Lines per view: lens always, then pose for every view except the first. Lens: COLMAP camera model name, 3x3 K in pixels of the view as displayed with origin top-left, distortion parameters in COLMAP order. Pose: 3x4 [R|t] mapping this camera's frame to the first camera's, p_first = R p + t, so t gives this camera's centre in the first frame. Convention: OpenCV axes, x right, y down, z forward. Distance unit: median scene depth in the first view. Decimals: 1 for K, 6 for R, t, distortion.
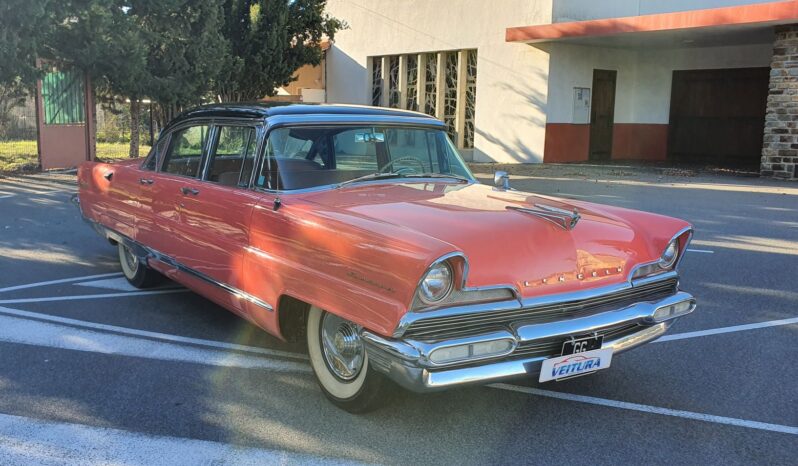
lens RADIAL K [[766.3, 0, 388.4], [0, 766.3, 231.1], [0, 0, 1]] dist [0.107831, -0.229327]
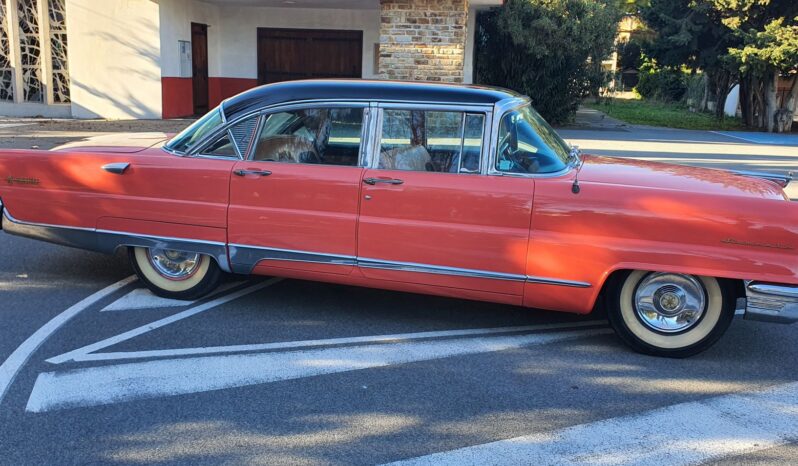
lens RADIAL K [[760.5, 0, 392.1], [0, 760.5, 232.4], [0, 0, 1]] dist [0.128166, -0.292321]
pose [[0.766924, -0.119839, 0.630449, -0.214563], [0.075037, 0.992416, 0.097363, -0.020181], [-0.637335, -0.027363, 0.770101, 0.073555]]
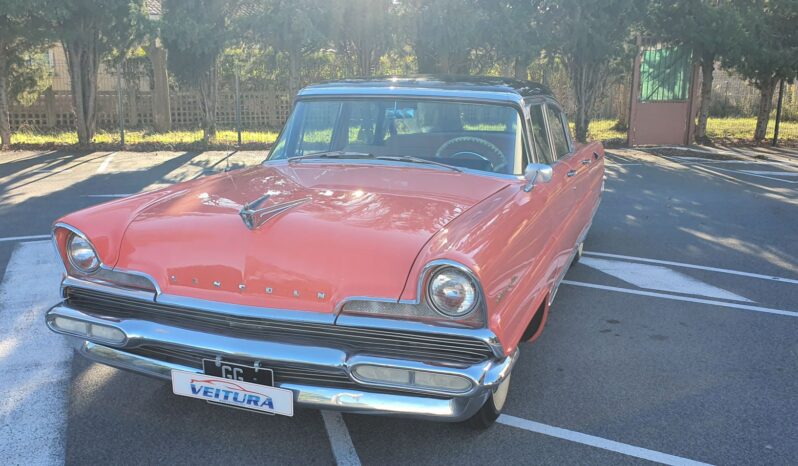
lens RADIAL K [[760.5, 0, 392.1], [0, 760.5, 232.4], [0, 0, 1]] dist [0.128166, -0.292321]
pose [[0.562653, 0.148289, -0.813285, 0.179296], [-0.122699, 0.987864, 0.095235, -0.017203], [0.817537, 0.046205, 0.574019, 0.122055]]
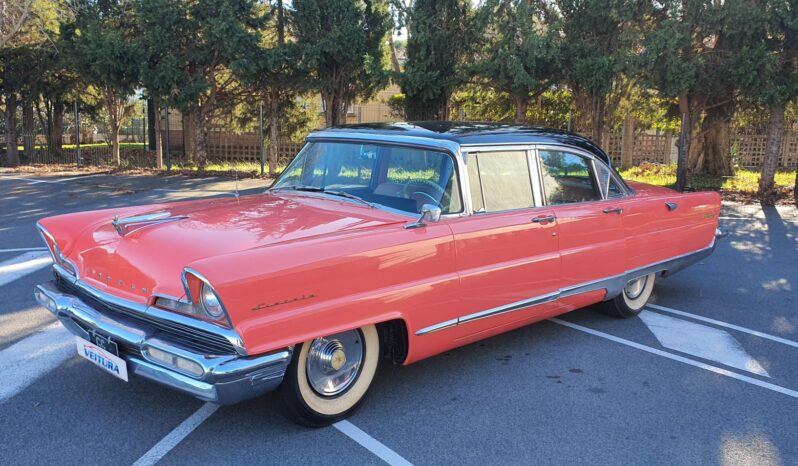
lens RADIAL K [[760.5, 0, 392.1], [0, 760.5, 232.4], [0, 0, 1]] dist [0.128166, -0.292321]
pose [[0.162463, 0.134324, -0.977529, 0.247226], [-0.166401, 0.980231, 0.107040, -0.033947], [0.972582, 0.145272, 0.181603, 0.215902]]
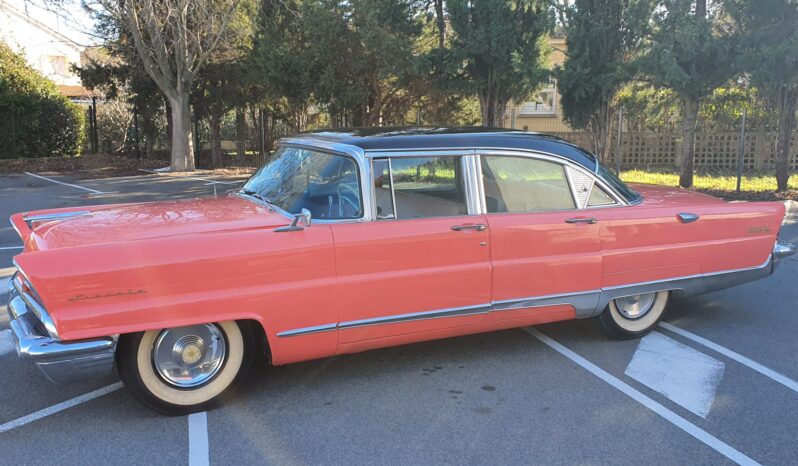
lens RADIAL K [[760.5, 0, 392.1], [0, 760.5, 232.4], [0, 0, 1]] dist [0.128166, -0.292321]
pose [[-0.172841, 0.131921, -0.976075, 0.247734], [-0.153885, 0.975203, 0.159053, -0.052533], [0.972854, 0.177695, -0.148255, 0.322094]]
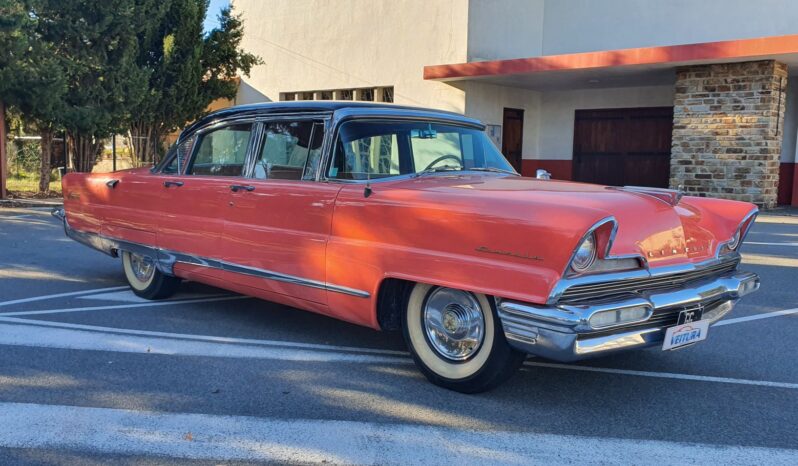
lens RADIAL K [[760.5, 0, 392.1], [0, 760.5, 232.4], [0, 0, 1]] dist [0.128166, -0.292321]
pose [[0.987485, -0.010147, 0.157389, -0.056978], [0.018827, 0.998376, -0.053763, 0.015314], [-0.156588, 0.056053, 0.986072, 0.005409]]
